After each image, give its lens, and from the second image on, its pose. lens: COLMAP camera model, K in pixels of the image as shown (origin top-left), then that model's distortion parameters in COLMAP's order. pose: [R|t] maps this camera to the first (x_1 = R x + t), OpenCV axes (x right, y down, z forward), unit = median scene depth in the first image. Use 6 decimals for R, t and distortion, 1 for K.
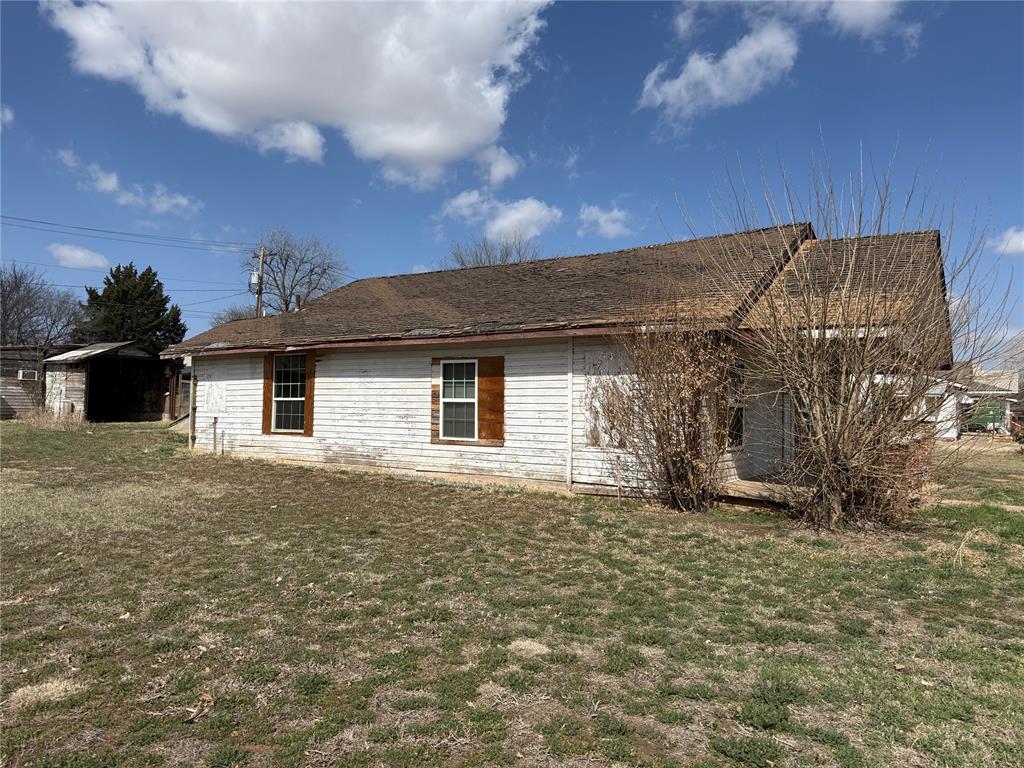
lens RADIAL K [[721.4, 0, 512.0], [0, 721.4, 384.0], [0, 0, 1]] dist [0.002464, -0.002522]
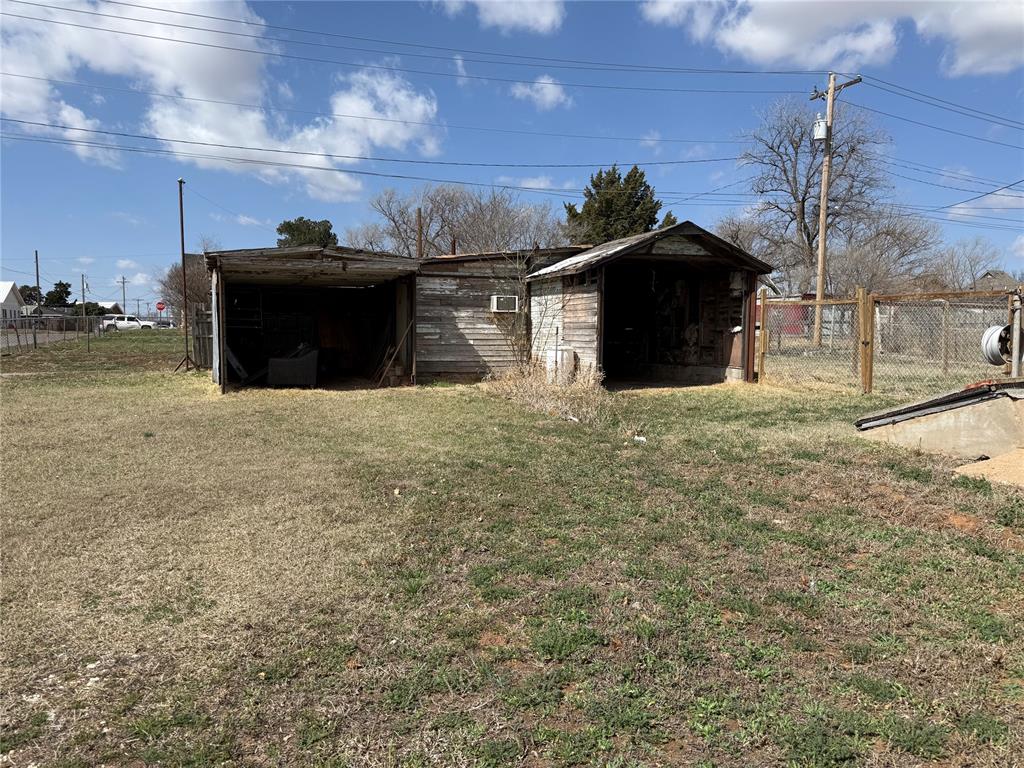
lens RADIAL K [[721.4, 0, 512.0], [0, 721.4, 384.0], [0, 0, 1]] dist [0.002464, -0.002522]
pose [[0.828777, 0.015570, -0.559362, -0.351900], [0.035845, 0.996083, 0.080835, 0.005514], [0.558429, -0.087045, 0.824973, 0.536399]]
